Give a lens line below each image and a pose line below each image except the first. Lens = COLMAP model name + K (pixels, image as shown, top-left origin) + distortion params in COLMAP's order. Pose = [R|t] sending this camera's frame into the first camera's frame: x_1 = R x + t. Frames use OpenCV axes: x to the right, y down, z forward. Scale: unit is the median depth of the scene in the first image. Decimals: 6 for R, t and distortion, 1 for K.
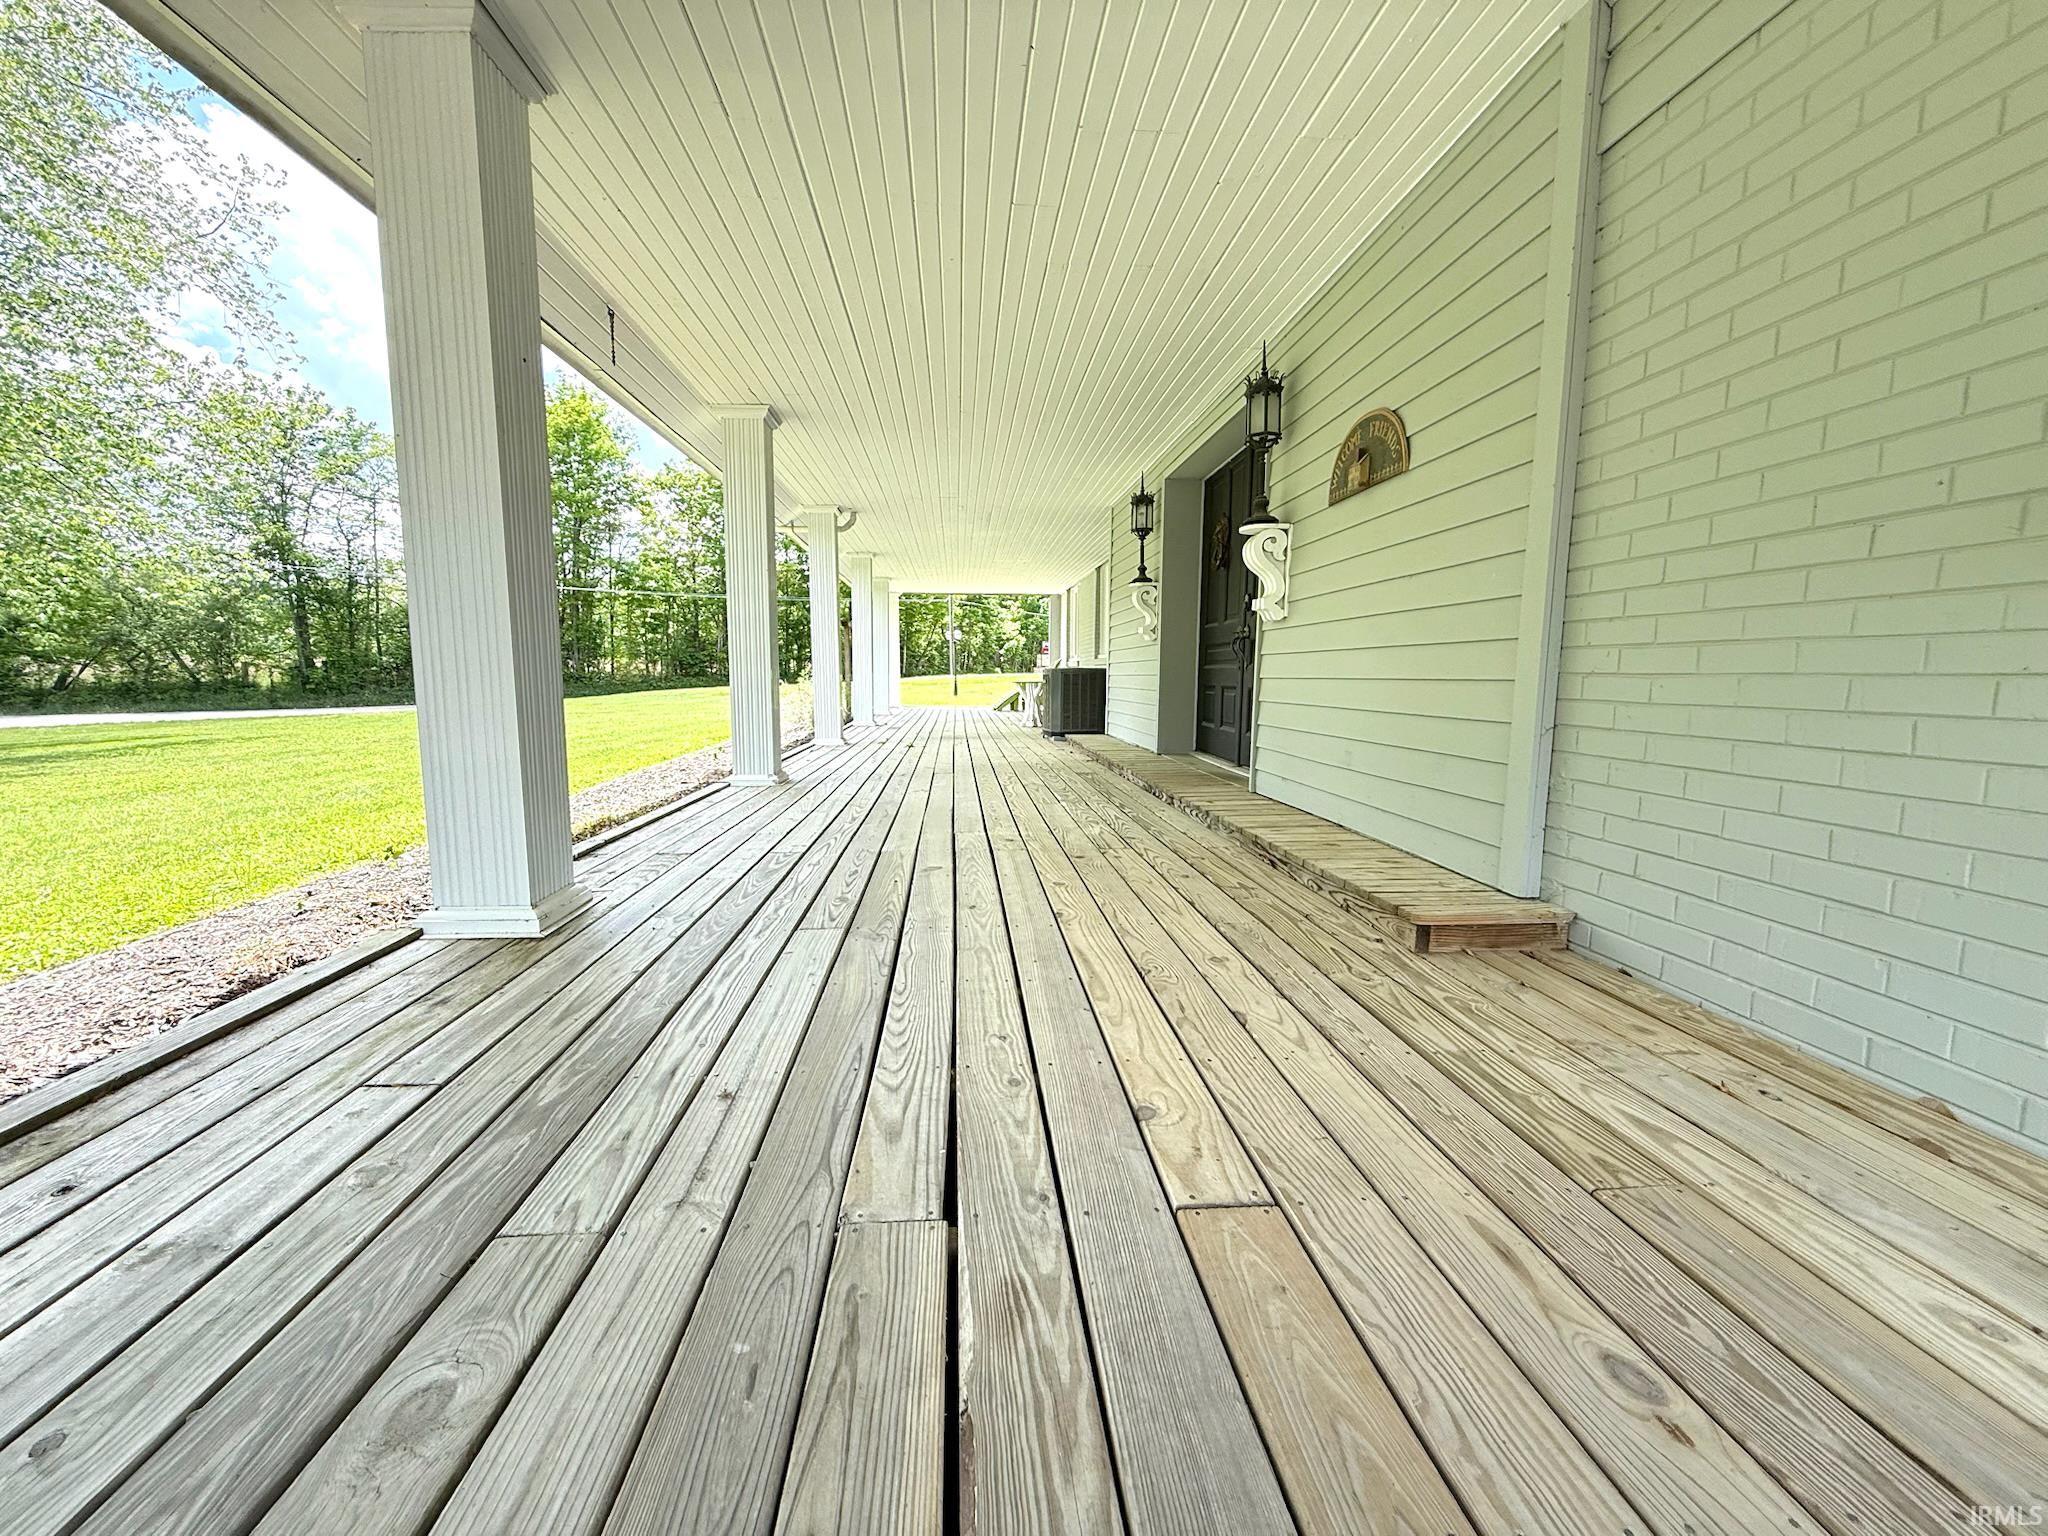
lens RADIAL K [[819.6, 0, 1024.0], [0, 819.6, 768.0], [0, 0, 1]] dist [-0.000626, -0.000040]
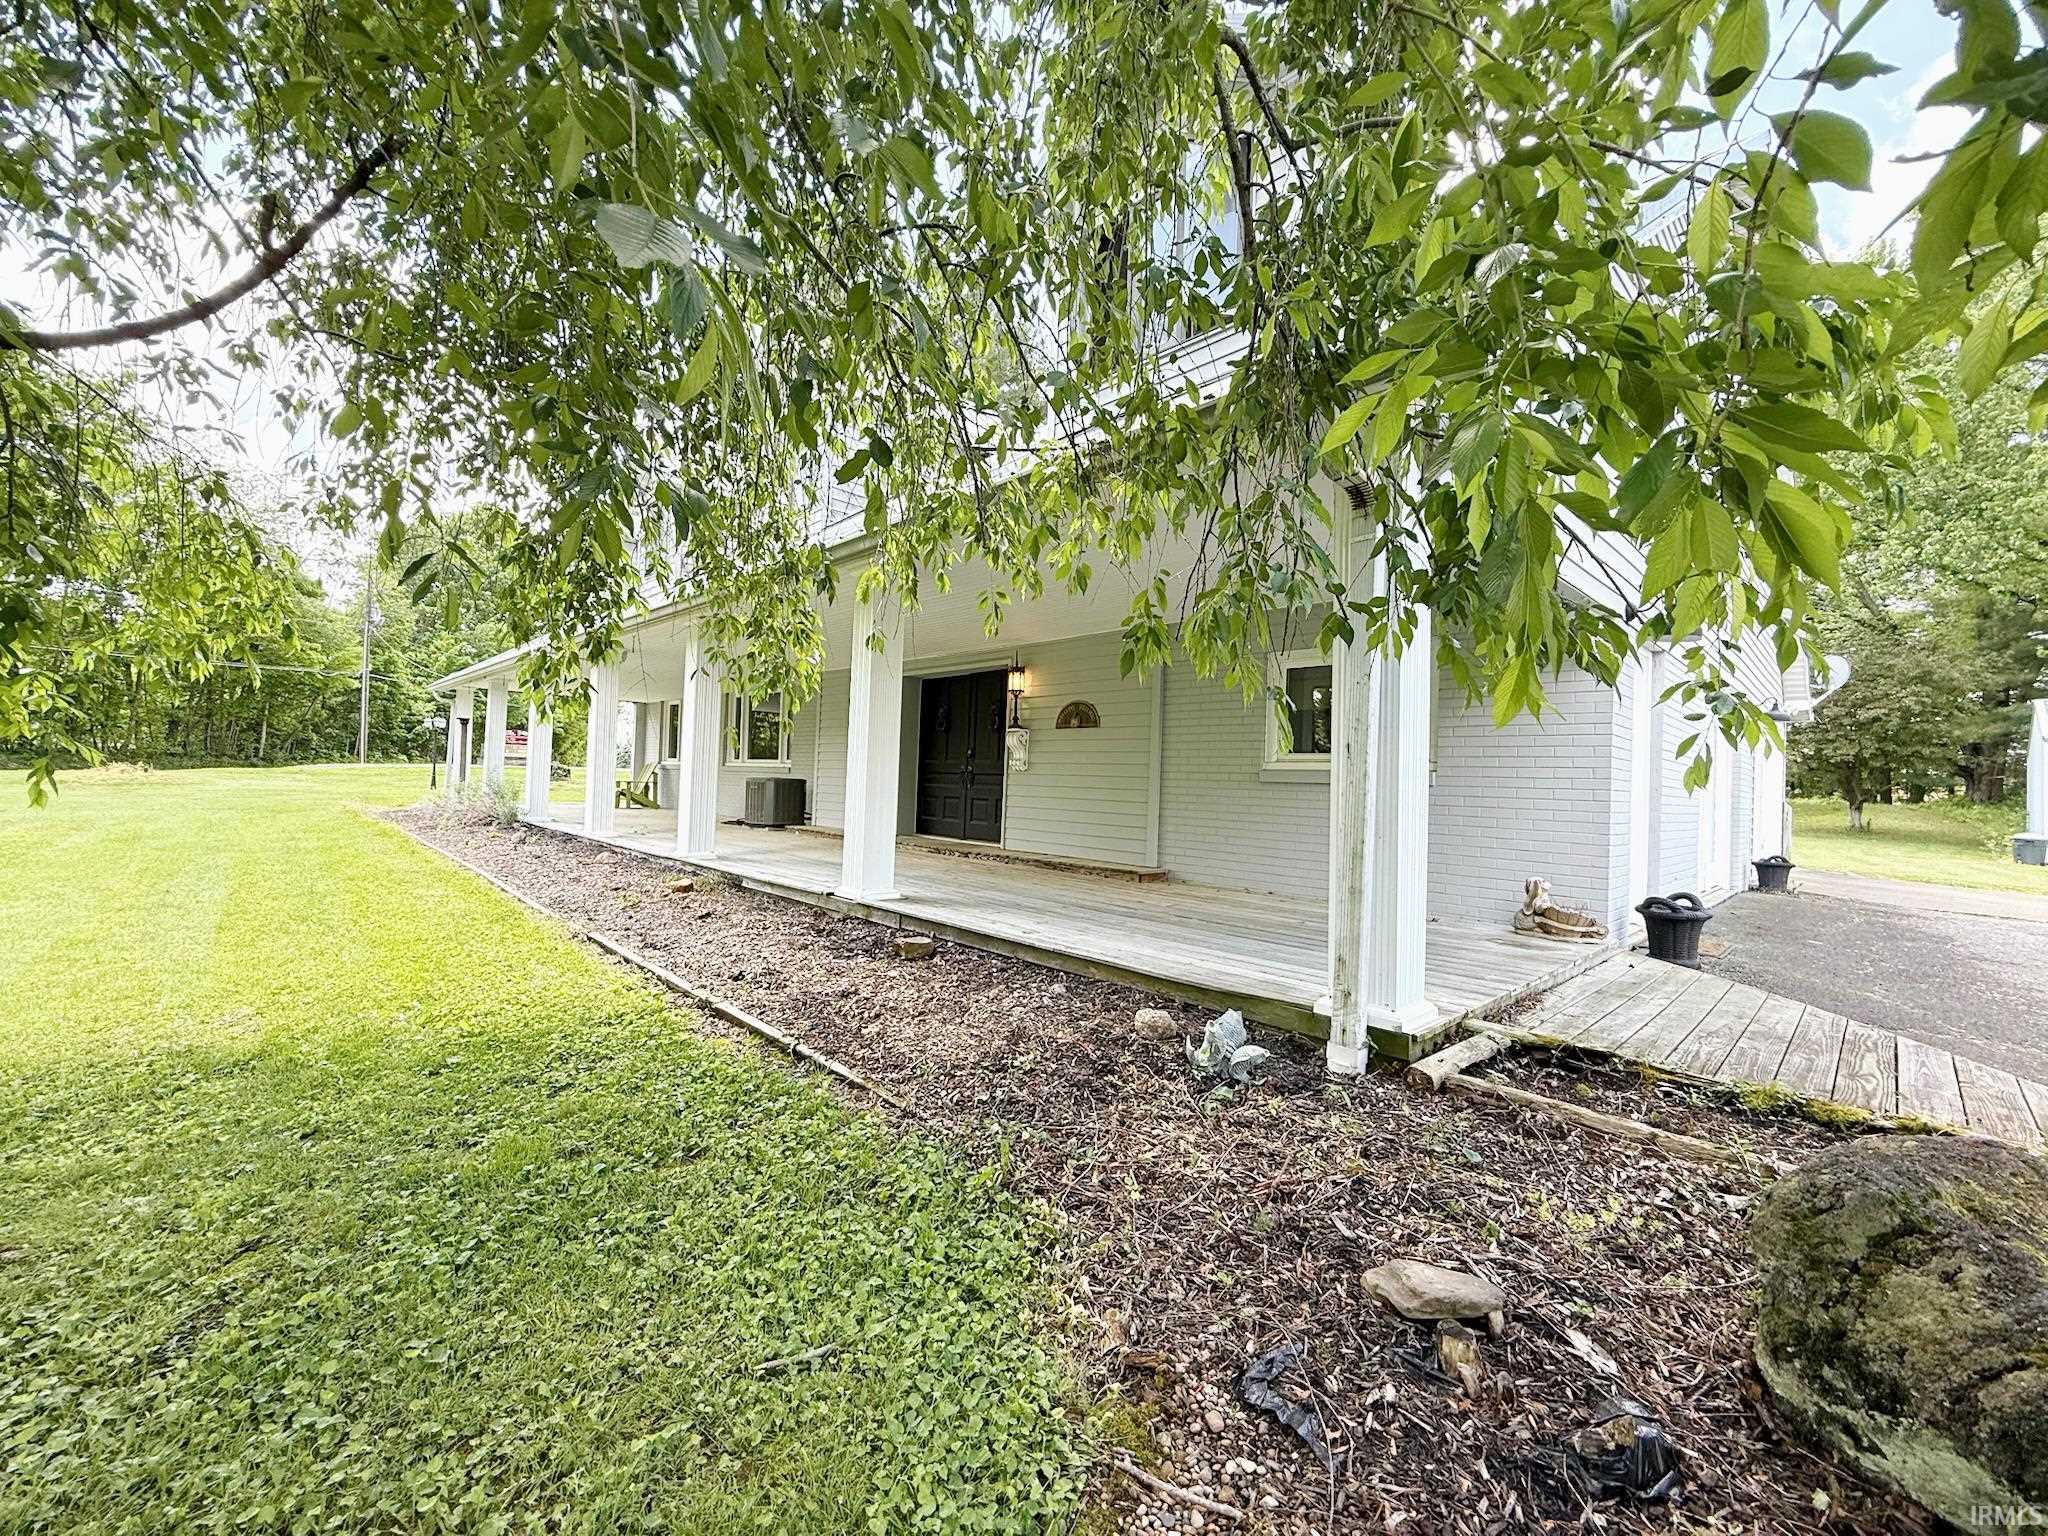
lens RADIAL K [[819.6, 0, 1024.0], [0, 819.6, 768.0], [0, 0, 1]] dist [-0.000626, -0.000040]
pose [[0.780381, 0.030169, 0.624576, -0.760343], [0.043022, 0.993878, -0.101761, 0.029249], [-0.623822, 0.106283, 0.774306, -0.518782]]
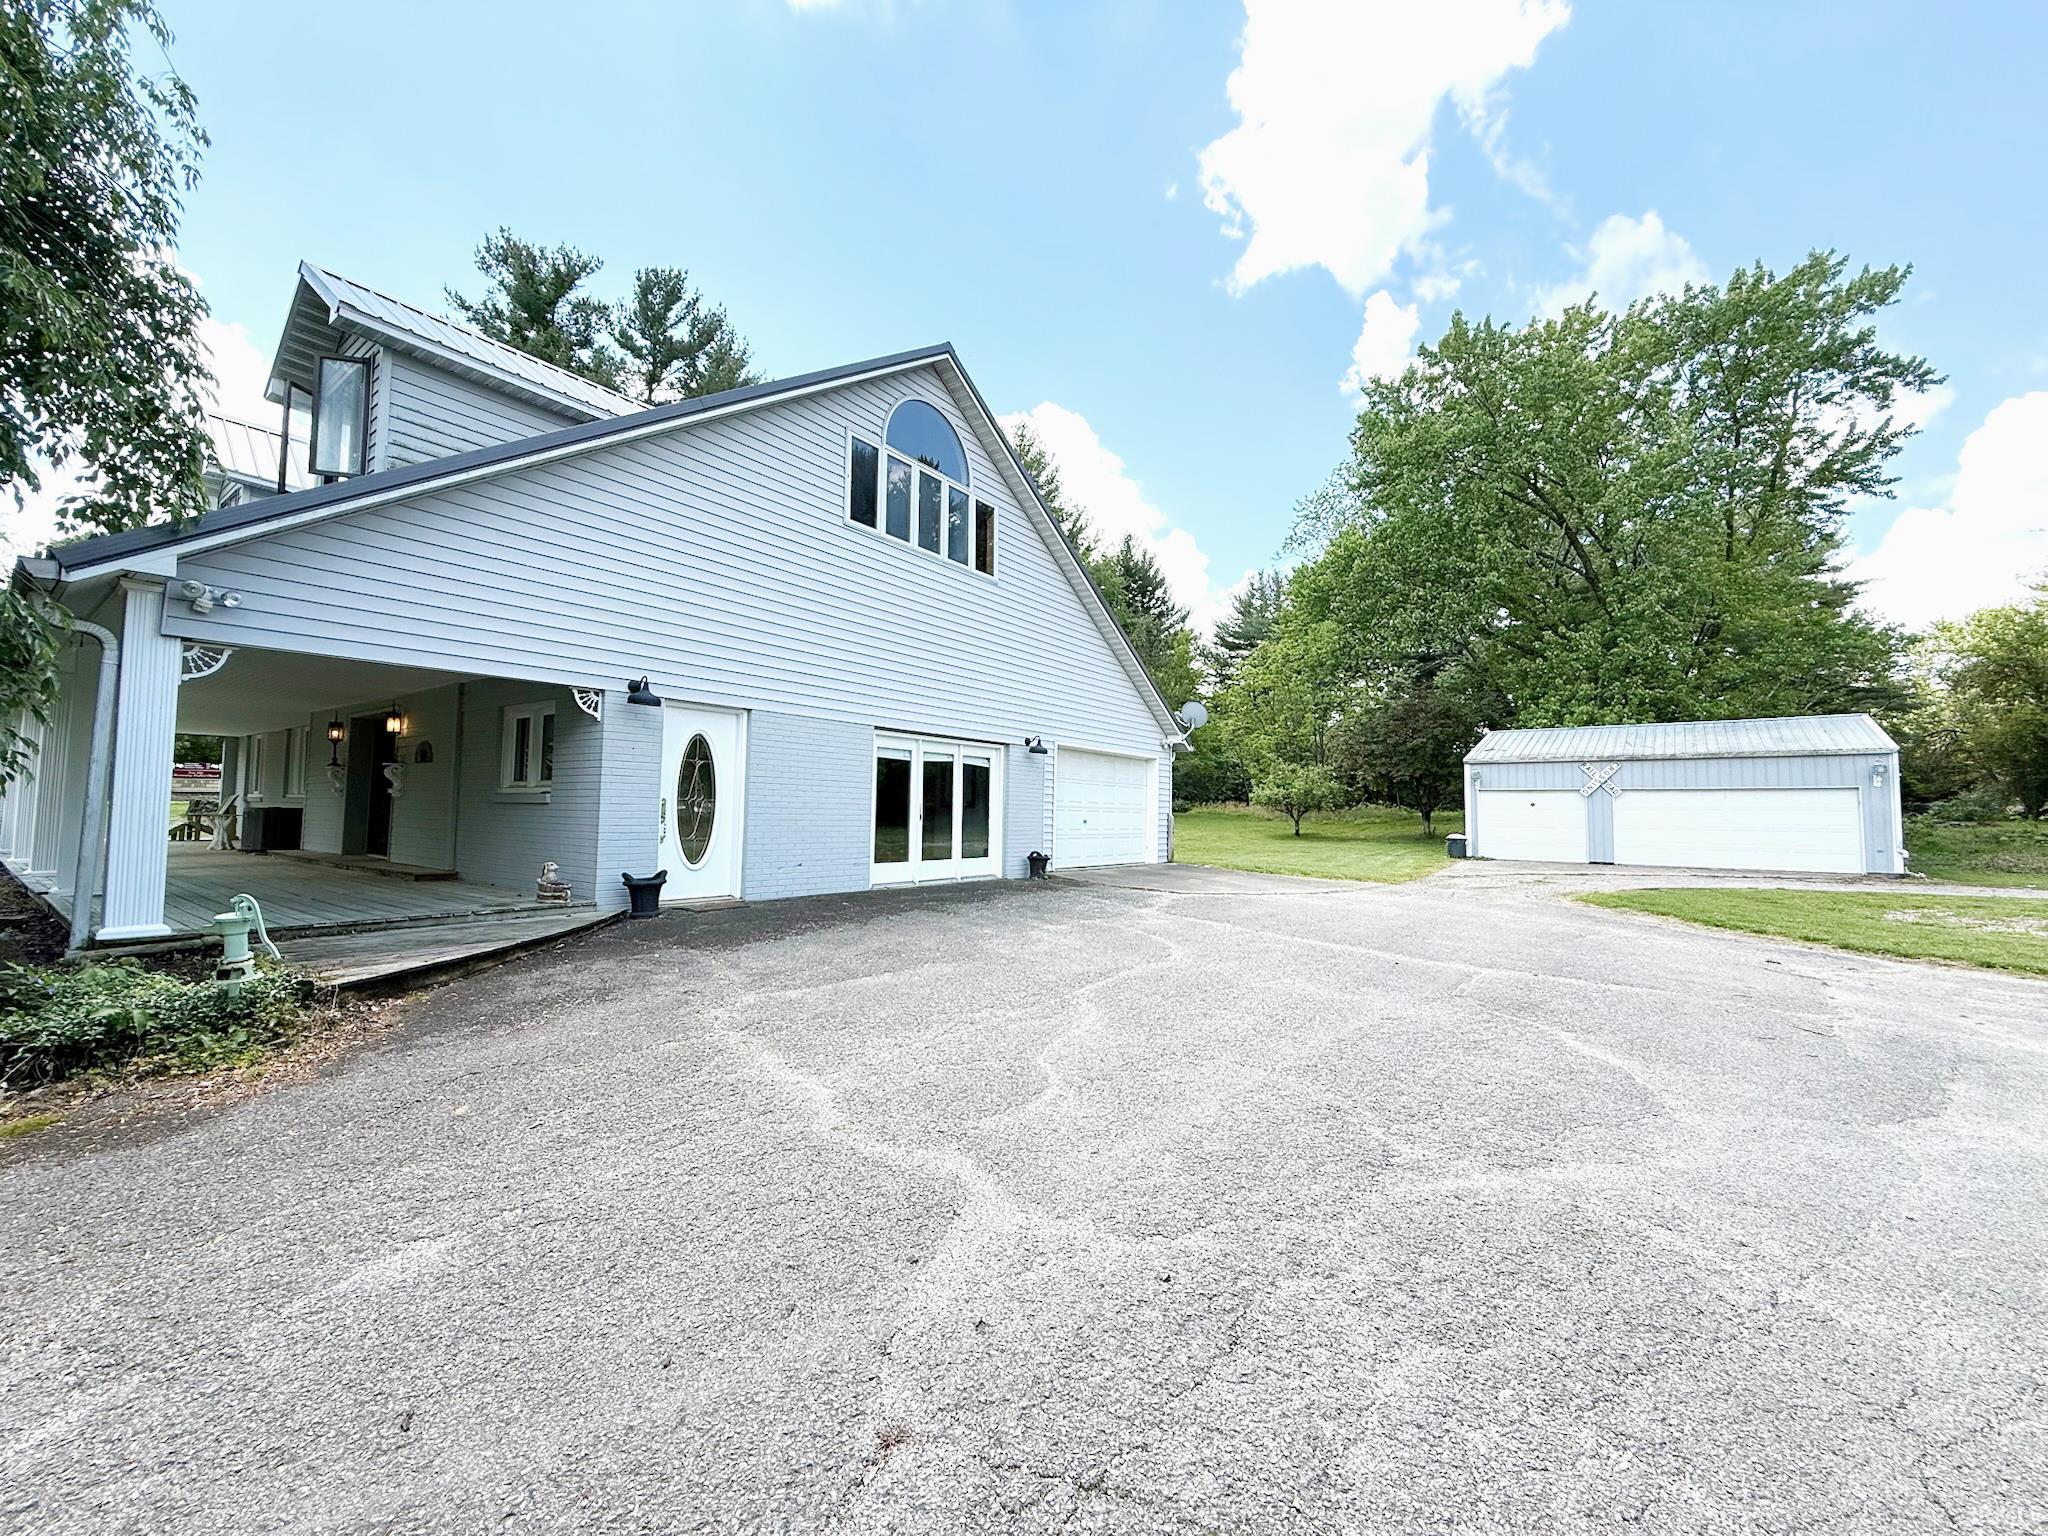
lens RADIAL K [[819.6, 0, 1024.0], [0, 819.6, 768.0], [0, 0, 1]] dist [-0.000626, -0.000040]
pose [[0.658541, 0.043999, 0.751258, -0.269008], [0.070980, 0.990207, -0.120213, 0.144916], [-0.749190, 0.132489, 0.648969, -1.678642]]
